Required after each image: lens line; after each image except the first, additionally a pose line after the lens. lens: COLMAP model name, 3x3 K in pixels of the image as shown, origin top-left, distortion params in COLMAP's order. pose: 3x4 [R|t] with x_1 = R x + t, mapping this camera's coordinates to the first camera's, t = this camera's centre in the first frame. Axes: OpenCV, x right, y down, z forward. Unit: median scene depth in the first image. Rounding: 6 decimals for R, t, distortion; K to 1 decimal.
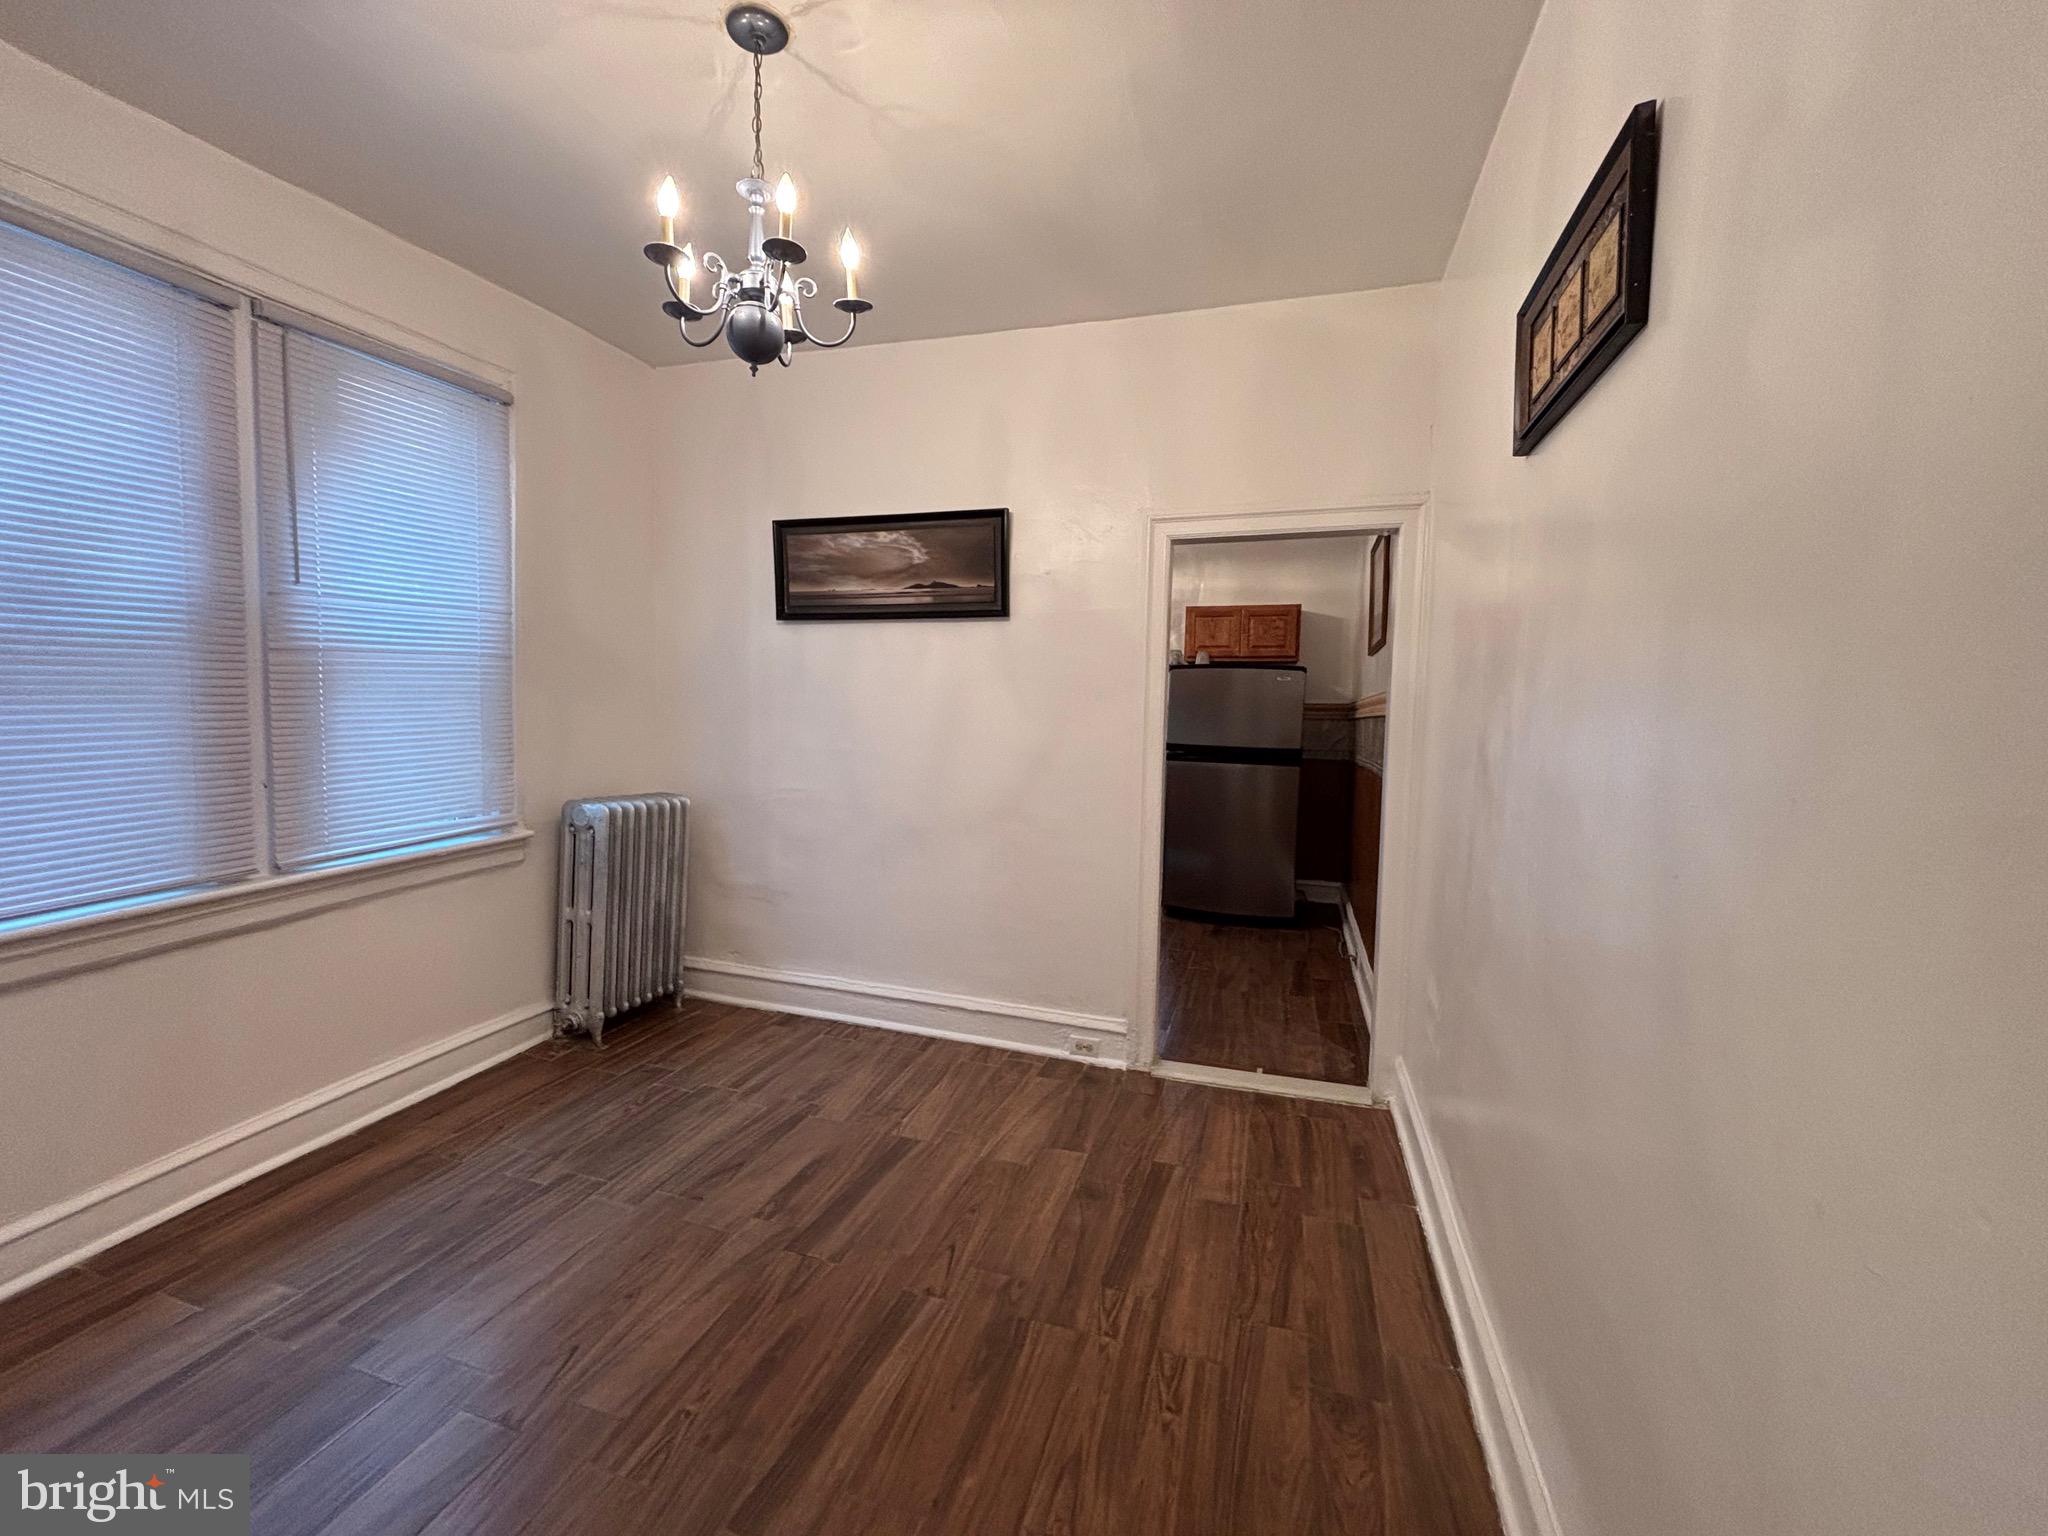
lens RADIAL K [[829.5, 0, 1021.1], [0, 829.5, 763.6], [0, 0, 1]] dist [-0.000608, 0.000395]
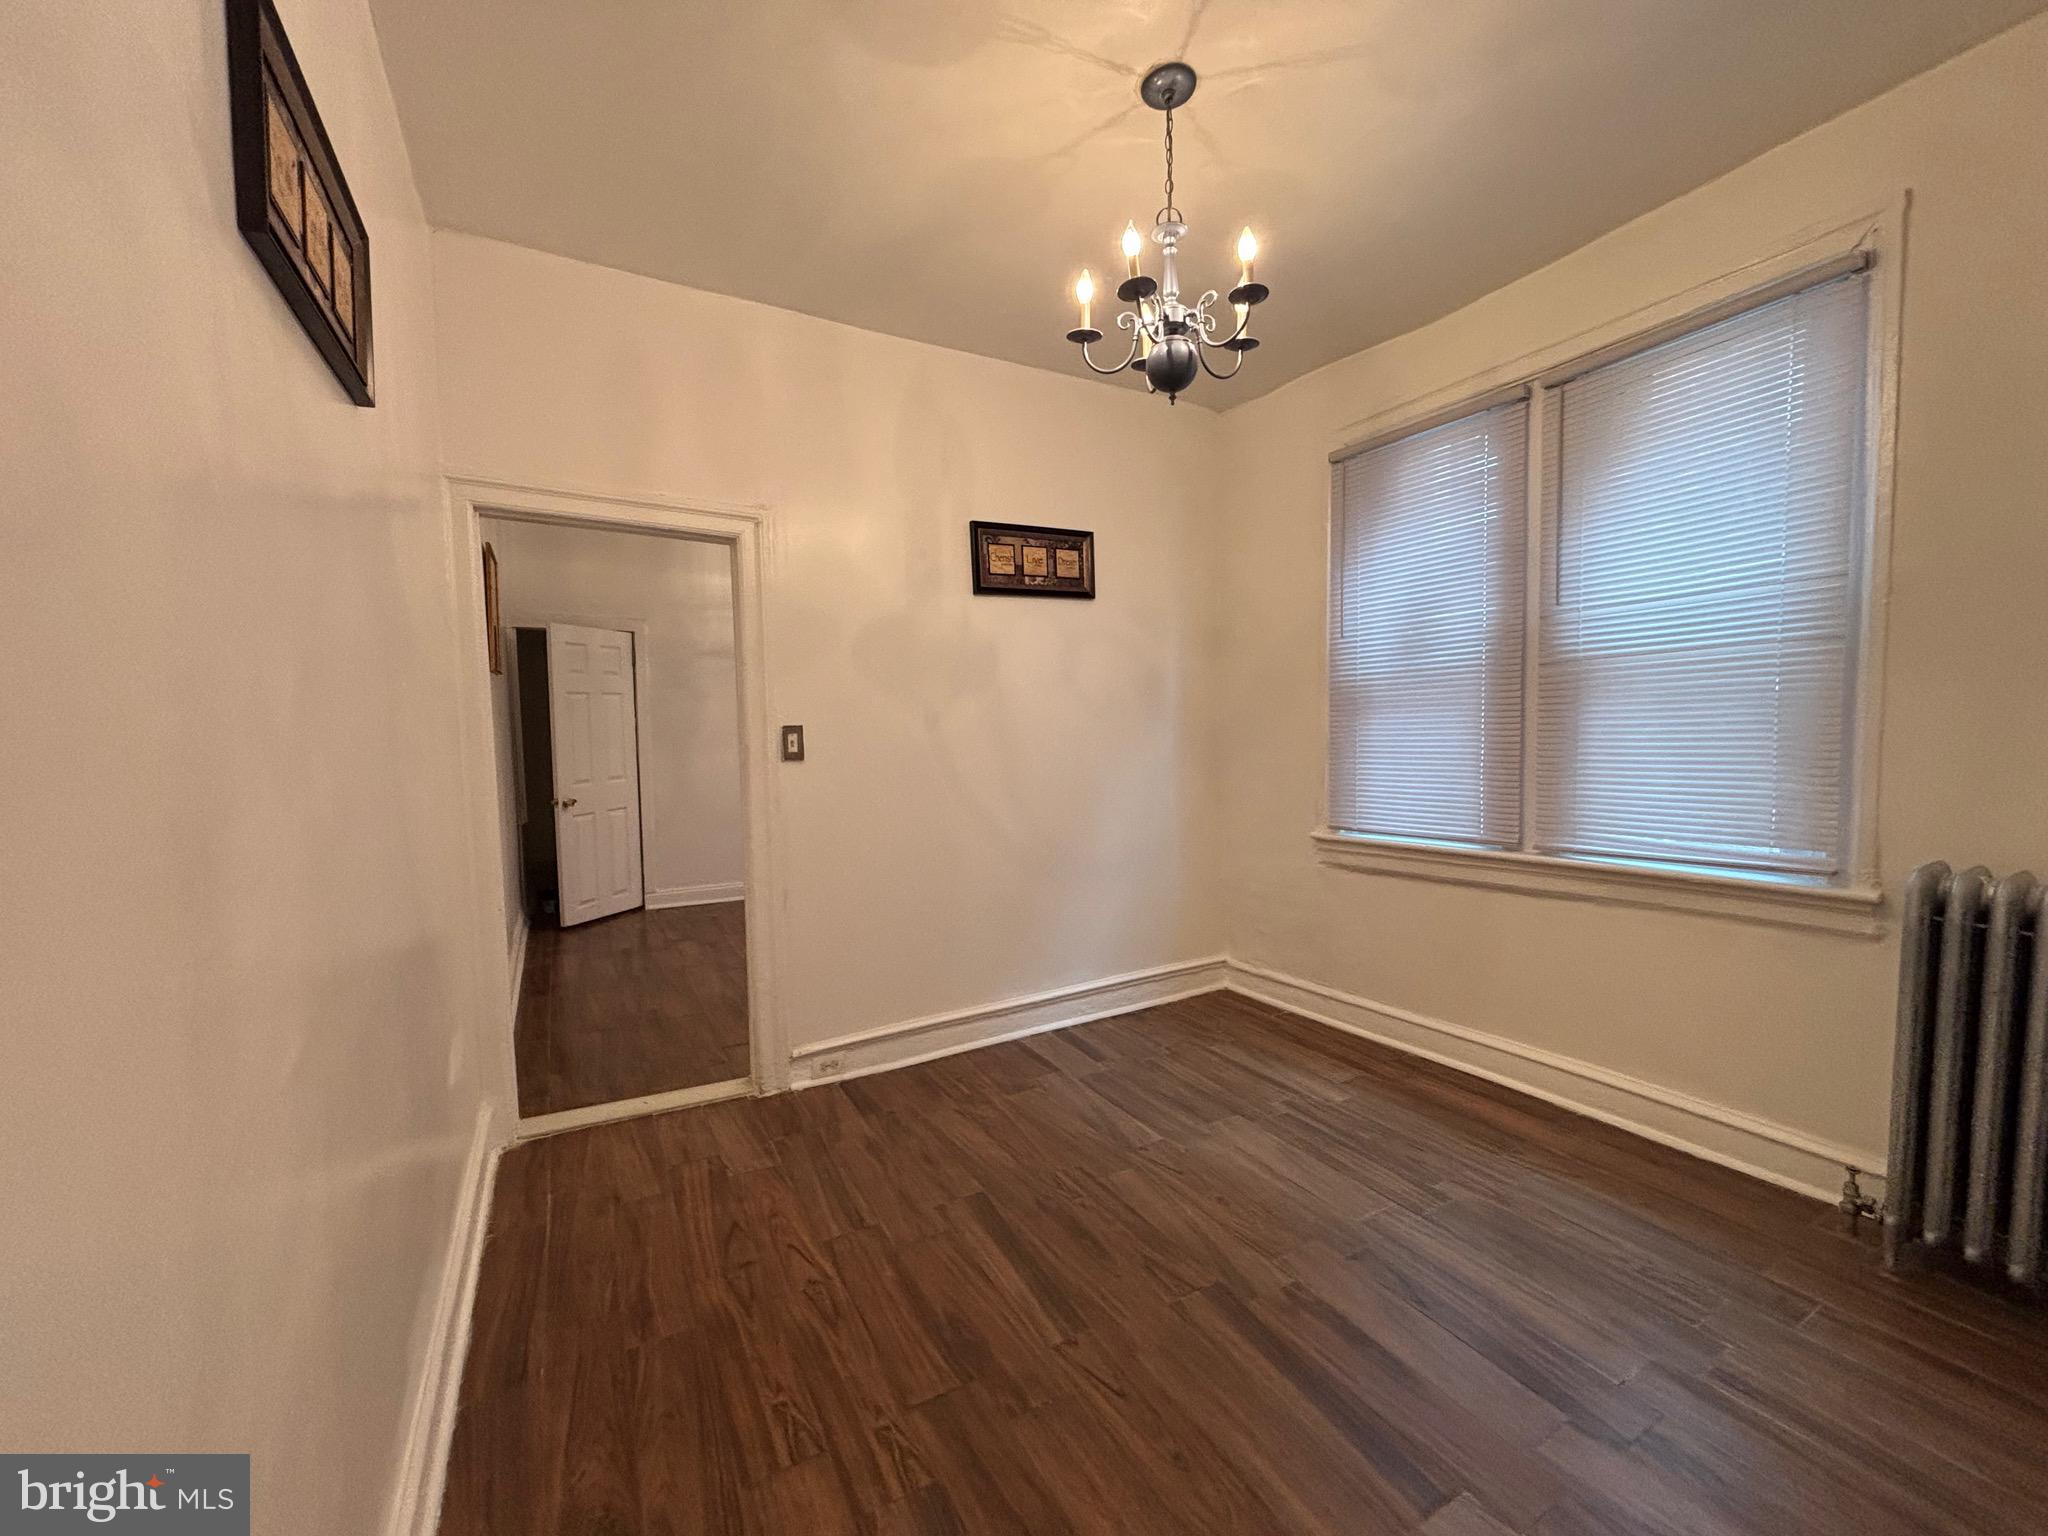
lens RADIAL K [[829.5, 0, 1021.1], [0, 829.5, 763.6], [0, 0, 1]] dist [-0.000608, 0.000395]
pose [[-0.685198, 0.034812, -0.727524, 0.547271], [-0.044490, 0.994991, 0.089513, -0.078681], [0.726997, 0.093702, -0.680218, 1.451266]]
